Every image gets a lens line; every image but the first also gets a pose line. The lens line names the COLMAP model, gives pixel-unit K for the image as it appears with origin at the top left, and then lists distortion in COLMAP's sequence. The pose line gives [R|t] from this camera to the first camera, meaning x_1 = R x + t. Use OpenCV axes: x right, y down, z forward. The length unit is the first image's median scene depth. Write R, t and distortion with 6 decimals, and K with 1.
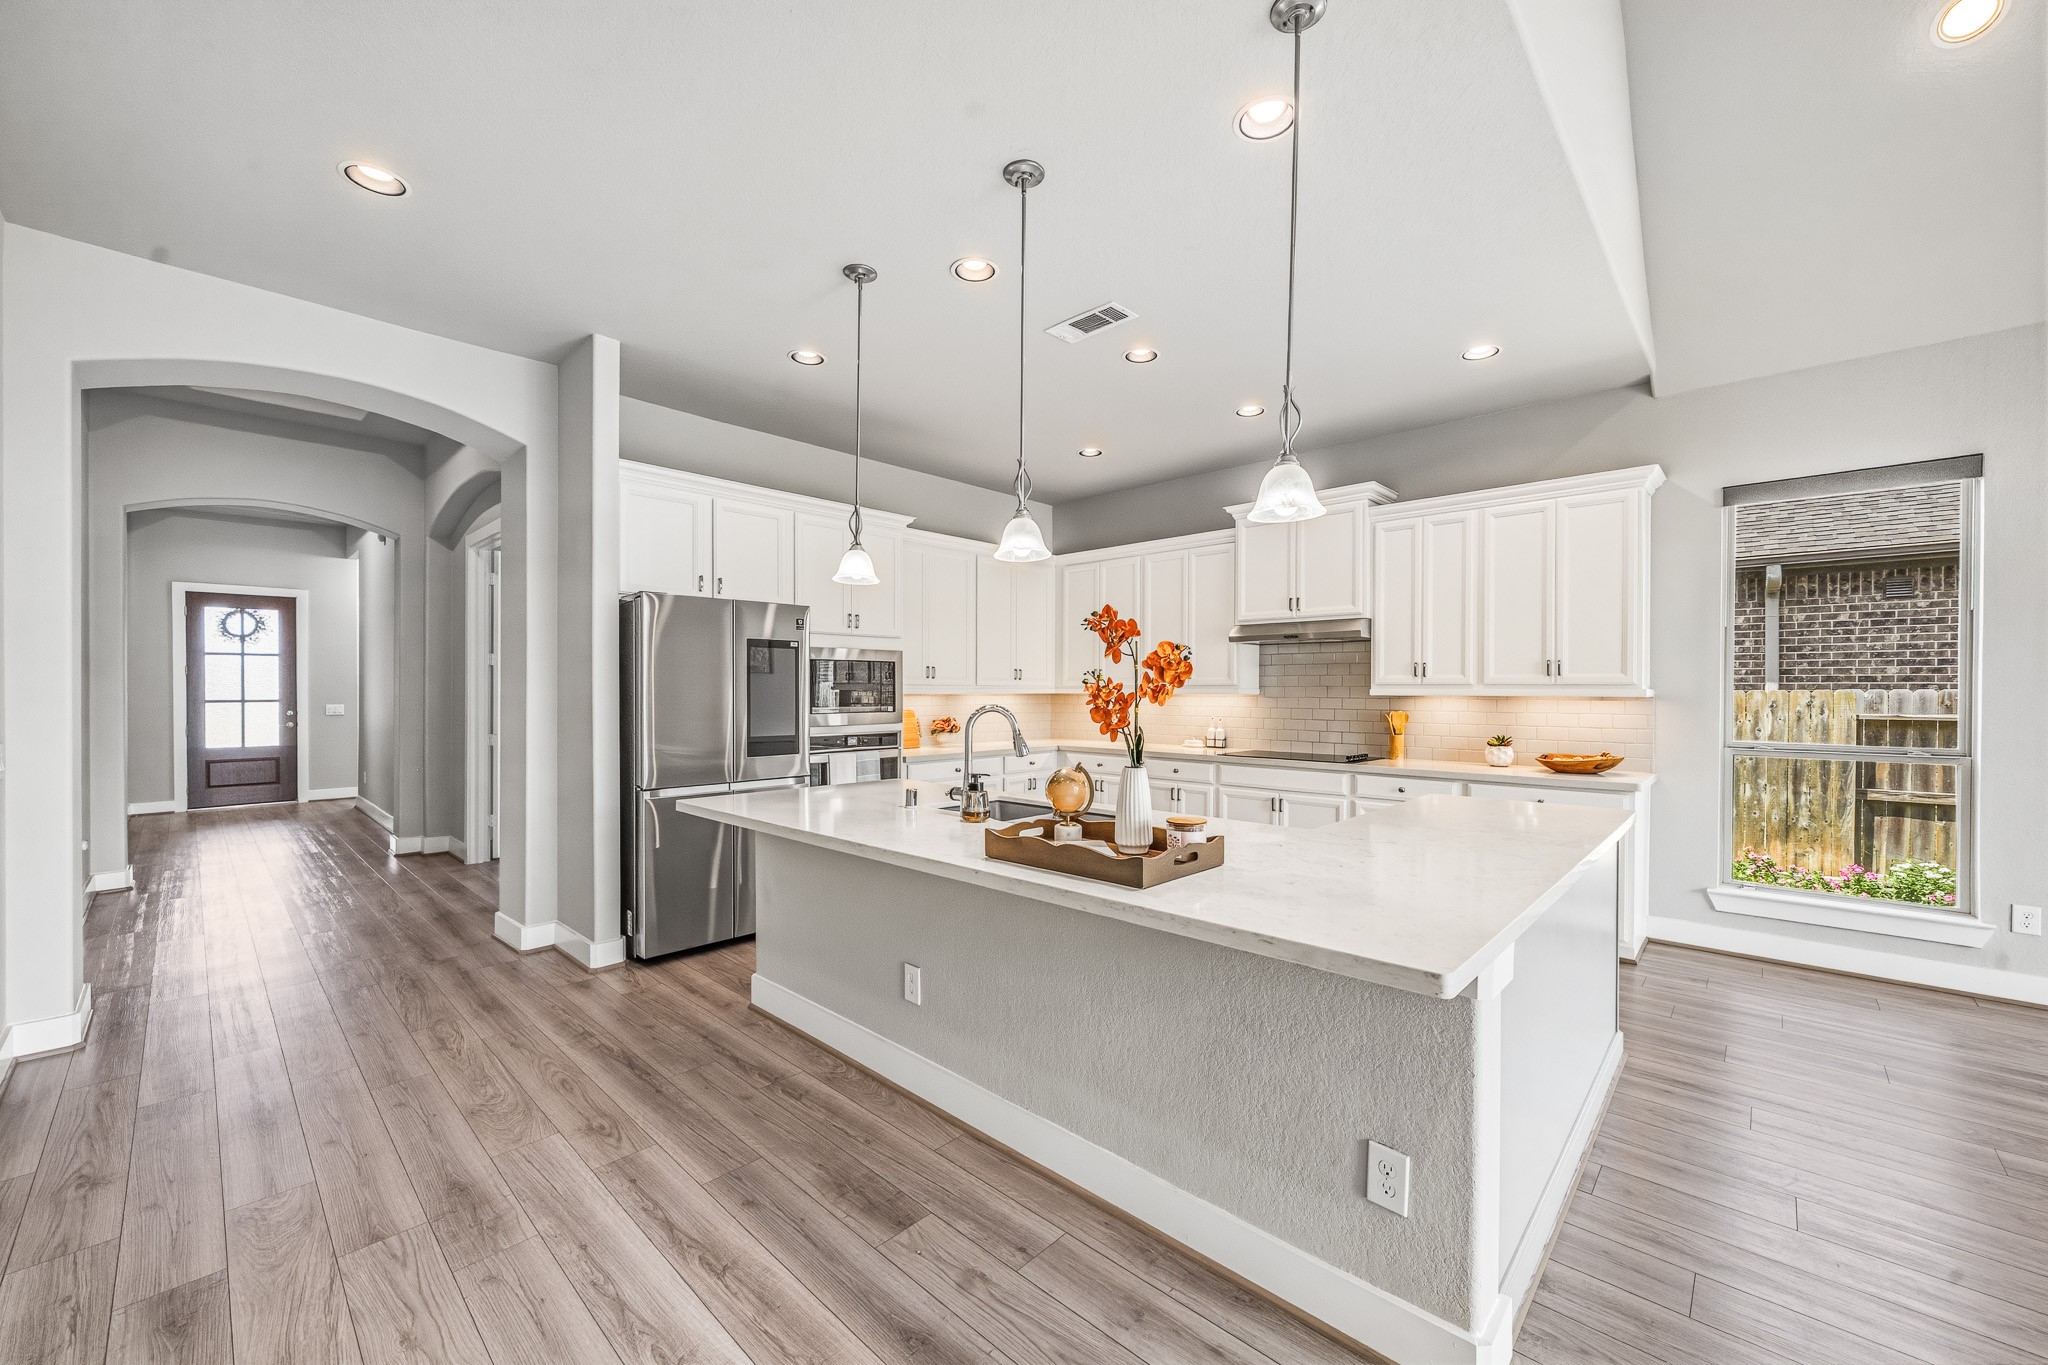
lens RADIAL K [[787.6, 0, 1017.8], [0, 787.6, 695.0], [0, 0, 1]] dist [-0.002090, 0.000364]
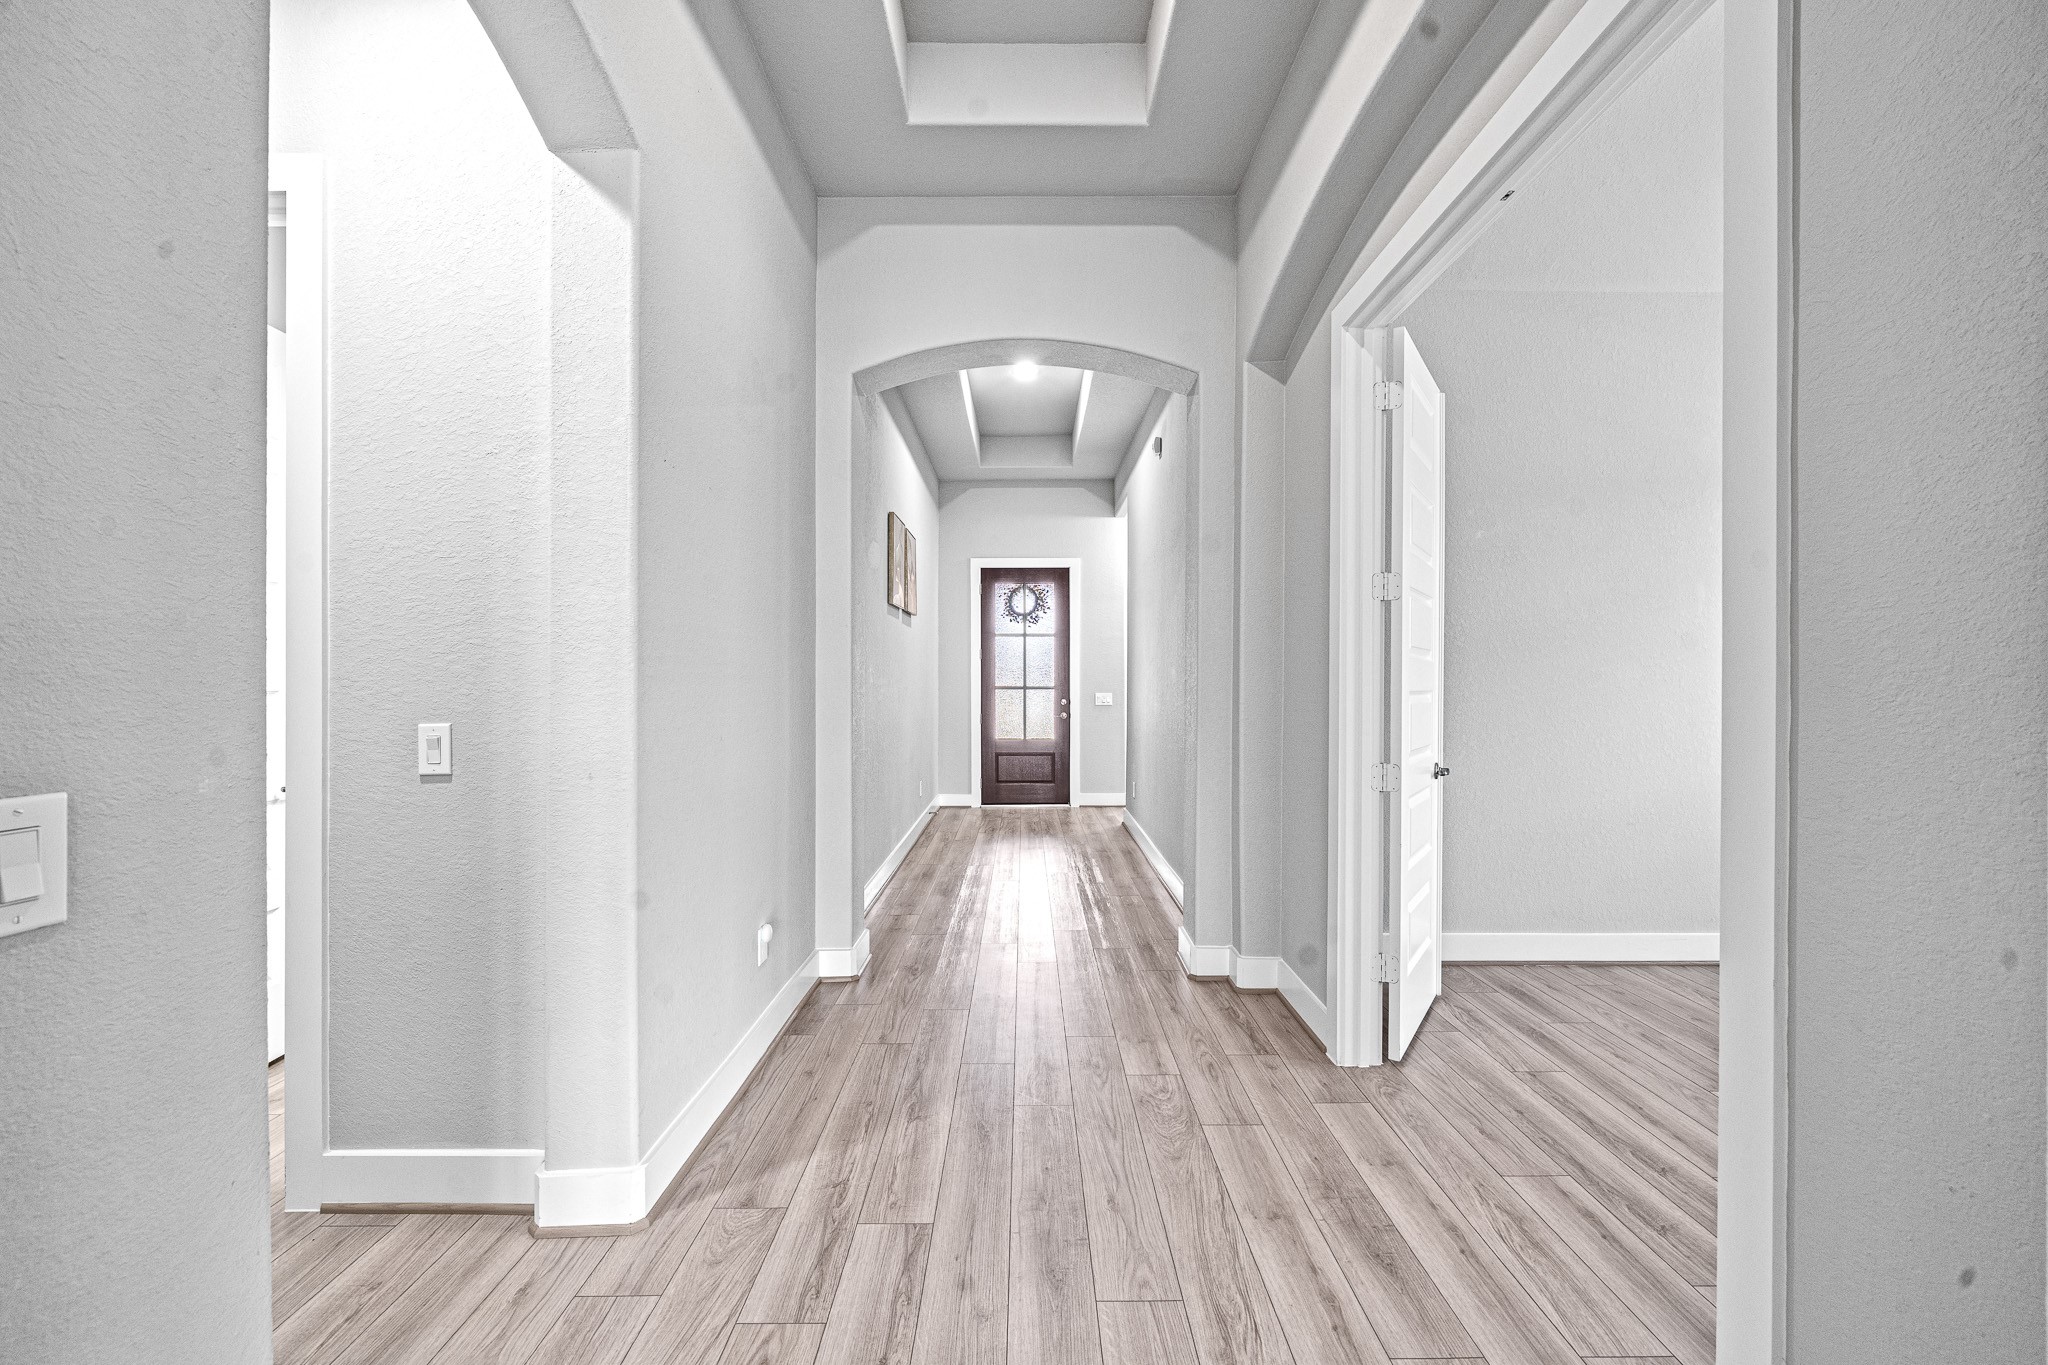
lens RADIAL K [[759.8, 0, 1038.3], [0, 759.8, 687.2], [0, 0, 1]] dist [0.001312, -0.000004]
pose [[0.698144, 0.001328, -0.715956, -0.568212], [-0.004004, 0.999990, -0.002050, 0.013677], [0.715946, 0.004297, 0.698142, 0.649366]]
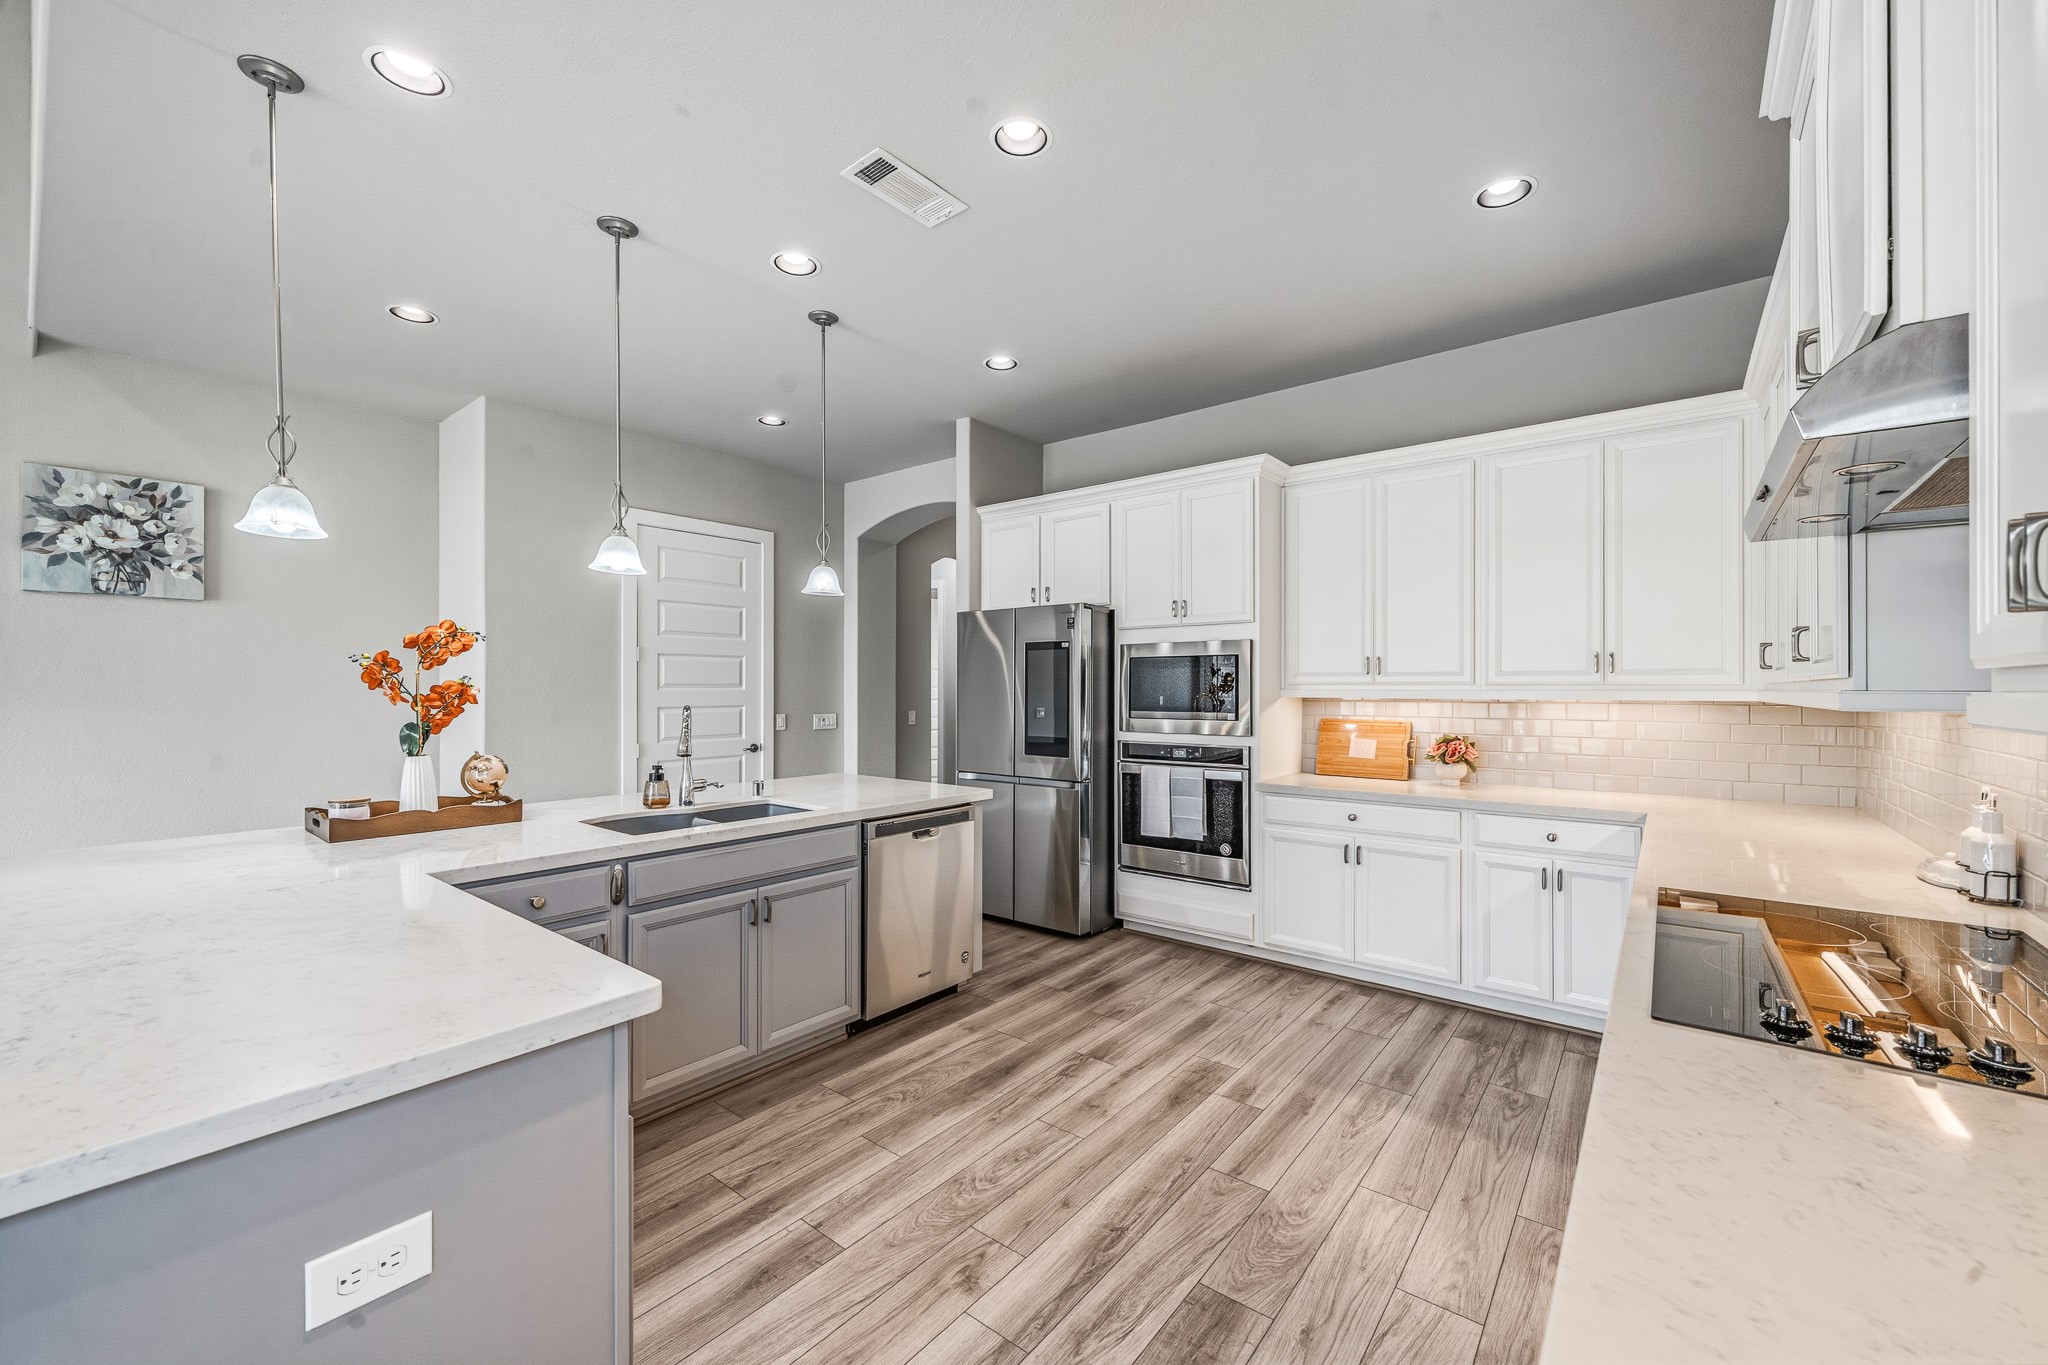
lens RADIAL K [[814.1, 0, 1029.9], [0, 814.1, 686.0], [0, 0, 1]] dist [0.001874, -0.000118]
pose [[0.091960, -0.004114, -0.995754, 0.548000], [-0.007320, 0.999962, -0.004807, -0.006411], [0.995736, 0.007731, 0.091926, 0.665868]]
